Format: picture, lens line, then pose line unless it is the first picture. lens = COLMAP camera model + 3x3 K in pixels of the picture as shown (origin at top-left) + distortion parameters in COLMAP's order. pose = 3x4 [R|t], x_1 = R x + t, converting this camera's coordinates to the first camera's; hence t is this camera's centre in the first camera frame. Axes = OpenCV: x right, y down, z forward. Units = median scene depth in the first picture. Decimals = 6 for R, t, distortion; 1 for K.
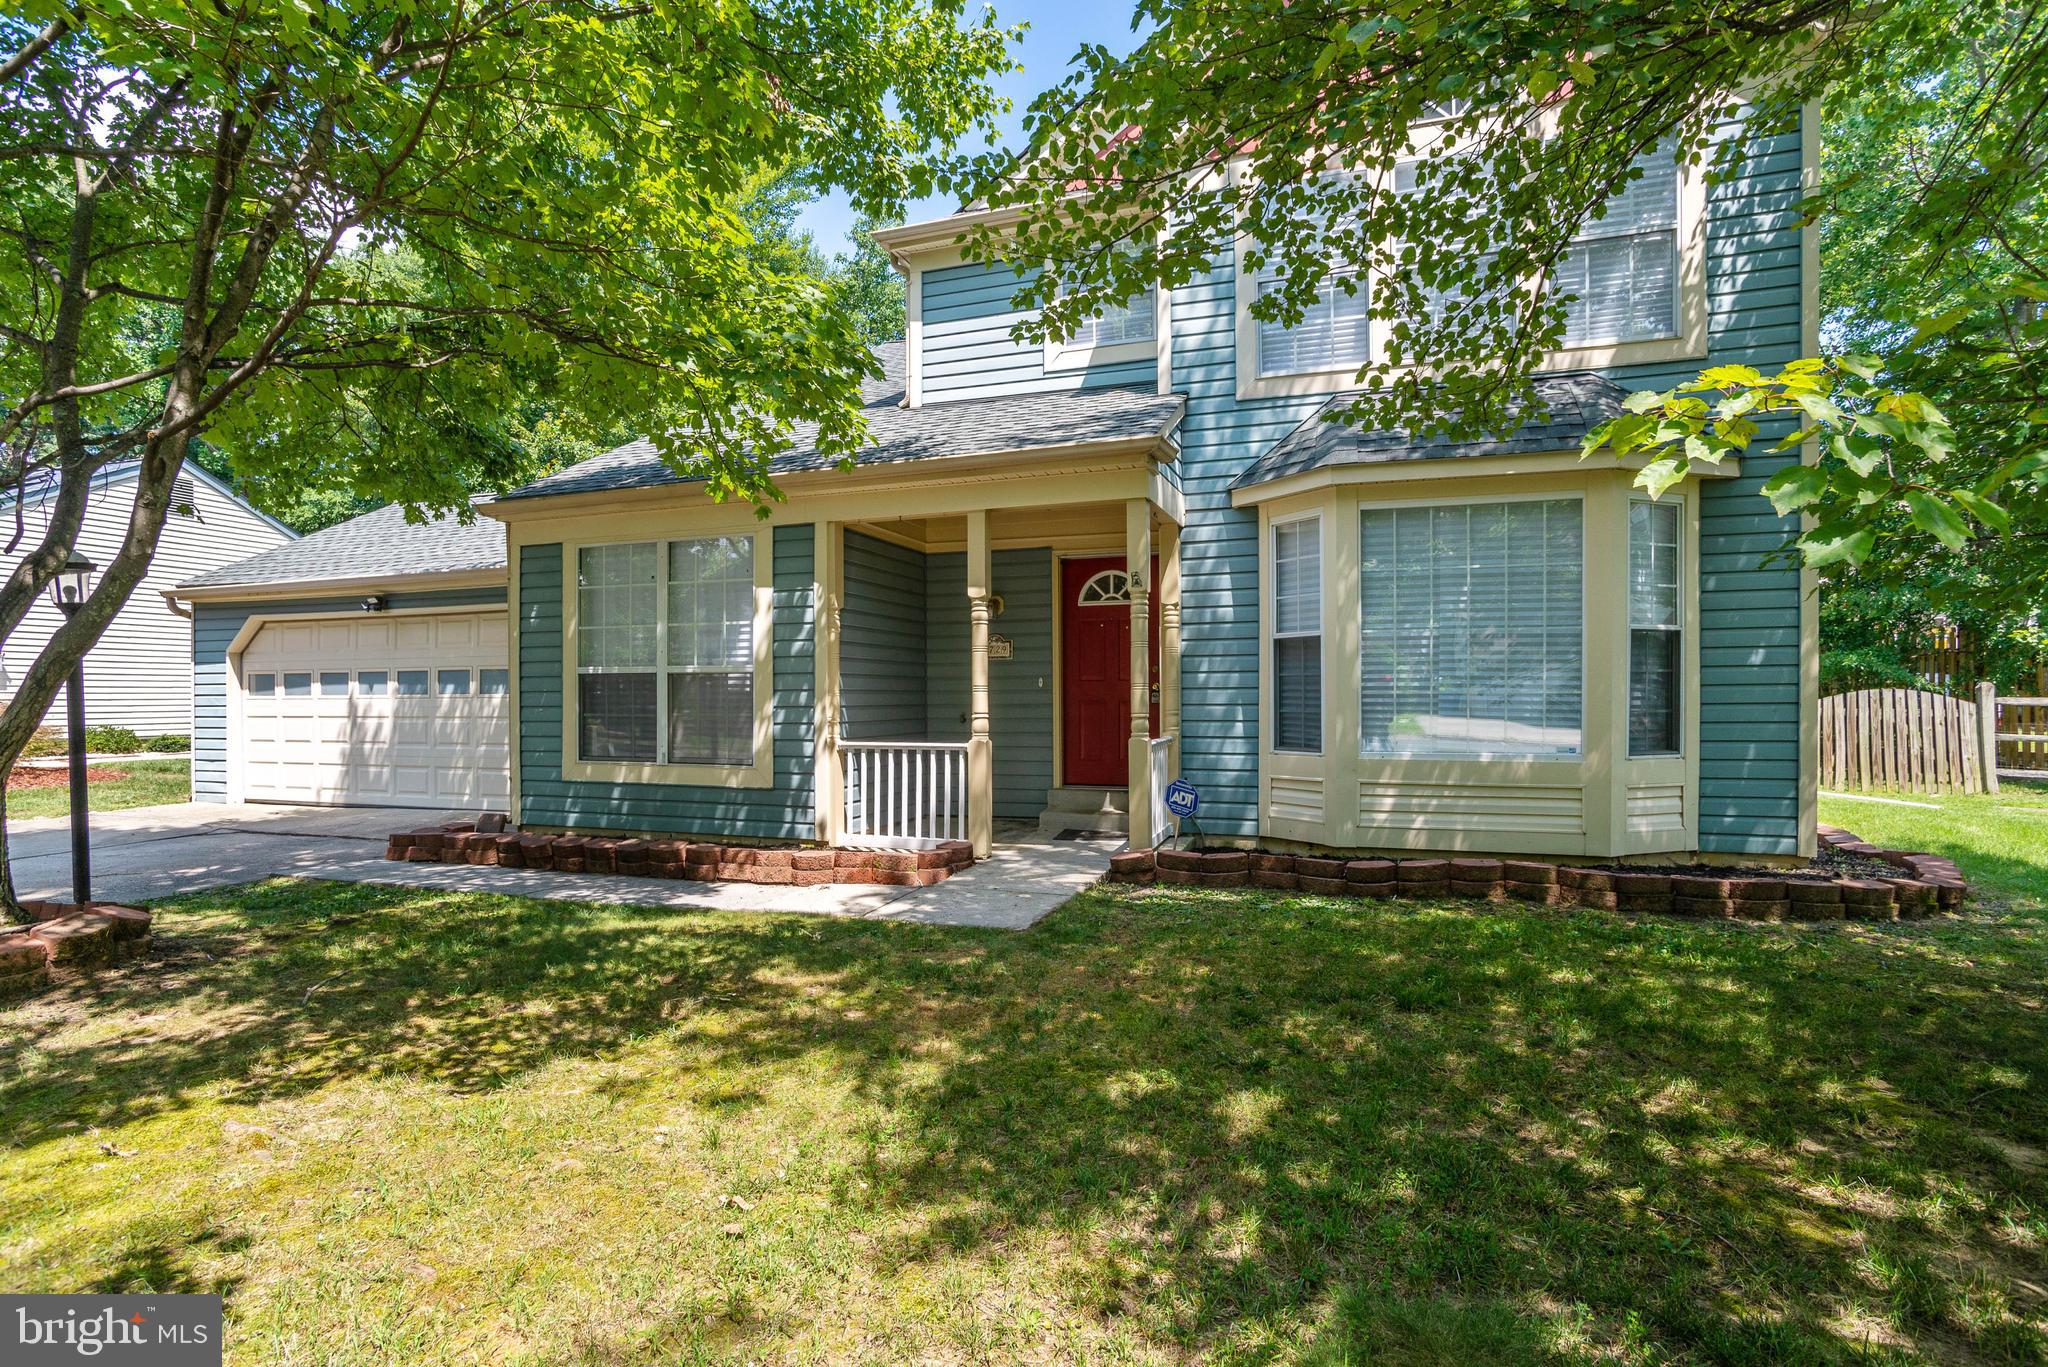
lens RADIAL K [[1024.8, 0, 1005.6], [0, 1024.8, 727.5], [0, 0, 1]] dist [-0.031551, -0.000093]
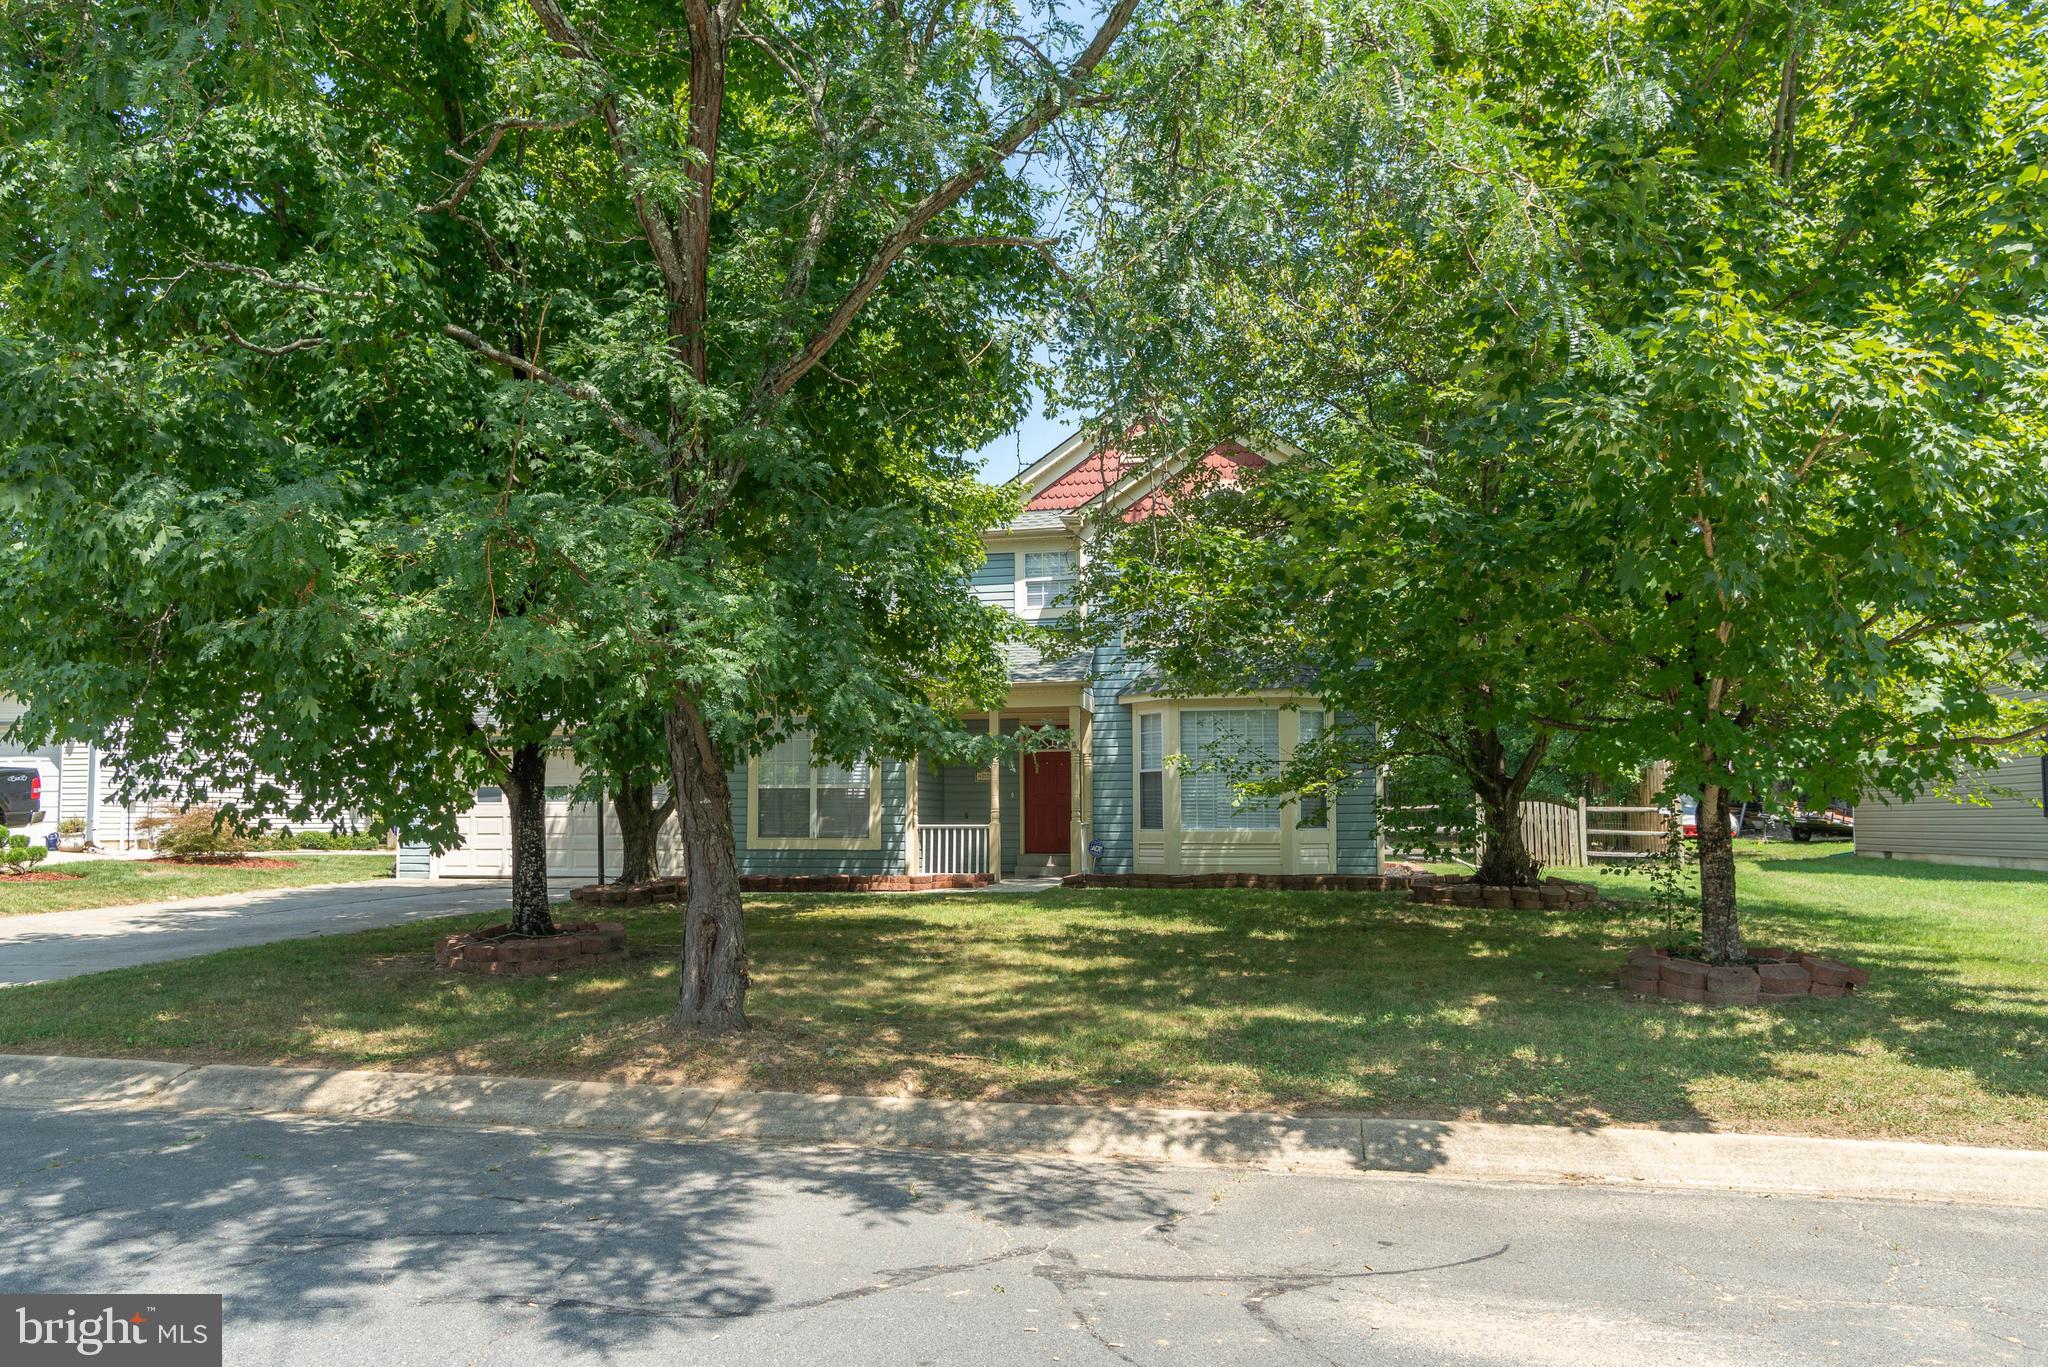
lens RADIAL K [[1451.6, 0, 1024.0], [0, 1451.6, 683.5], [0, 0, 1]] dist [-0.020665, 0.000033]
pose [[0.991851, 0.015626, 0.126445, -0.307117], [0.001085, 0.991379, -0.131023, 0.106765], [-0.127403, 0.130092, 0.983283, -1.695611]]
